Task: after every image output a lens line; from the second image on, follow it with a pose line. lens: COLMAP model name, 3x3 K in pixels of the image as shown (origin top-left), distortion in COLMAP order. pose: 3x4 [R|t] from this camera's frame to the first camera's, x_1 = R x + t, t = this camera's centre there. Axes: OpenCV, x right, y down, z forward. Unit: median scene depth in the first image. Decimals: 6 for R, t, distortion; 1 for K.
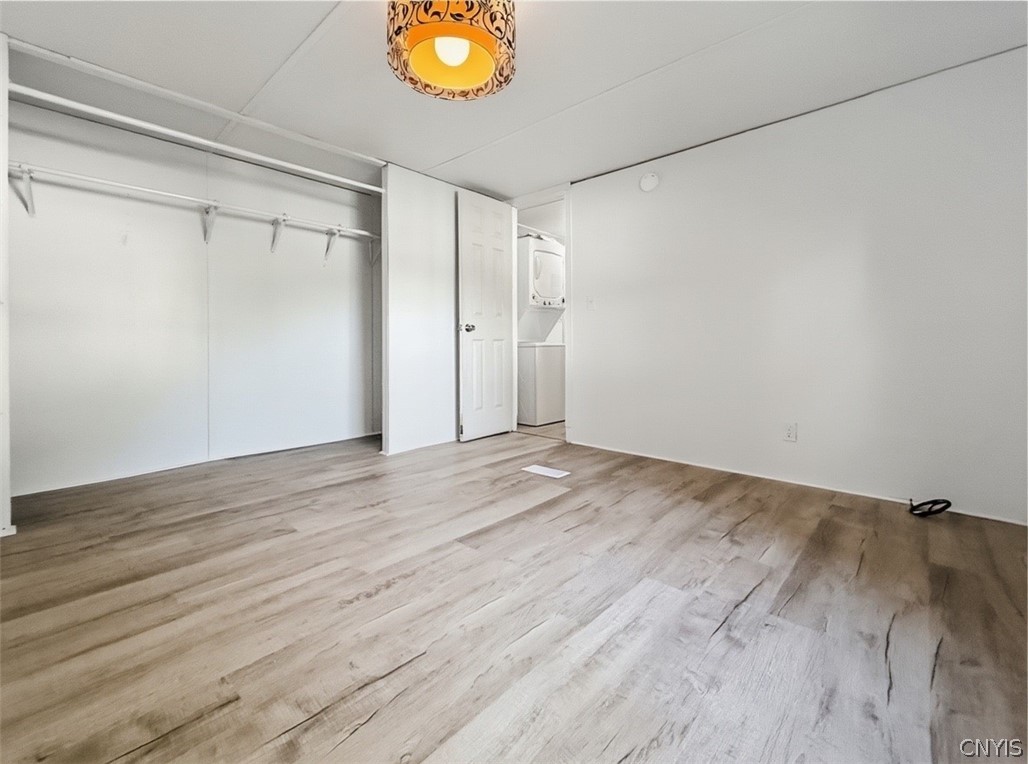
lens RADIAL K [[451.0, 0, 514.5], [0, 451.0, 344.3], [0, 0, 1]] dist [-0.000315, 0.000086]
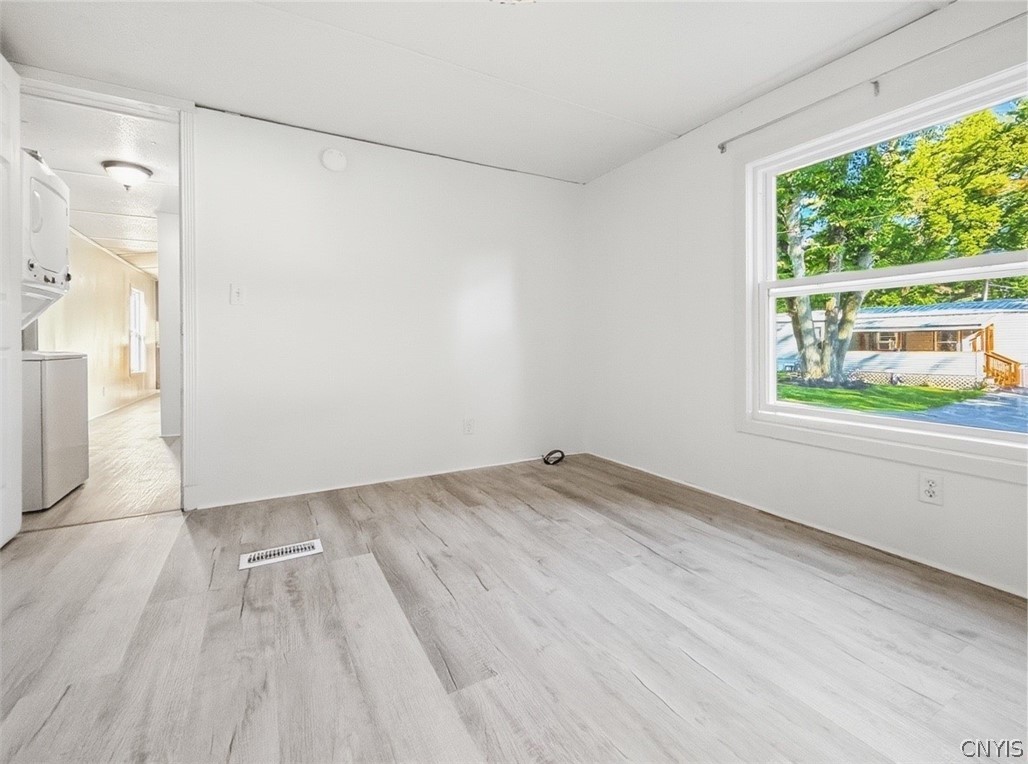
lens RADIAL K [[451.0, 0, 514.5], [0, 451.0, 344.3], [0, 0, 1]] dist [-0.000315, 0.000086]
pose [[0.318839, 0.004316, 0.947799, -0.677527], [0.004843, 0.999969, -0.006183, -0.018382], [-0.947797, 0.006562, 0.318808, 0.737662]]
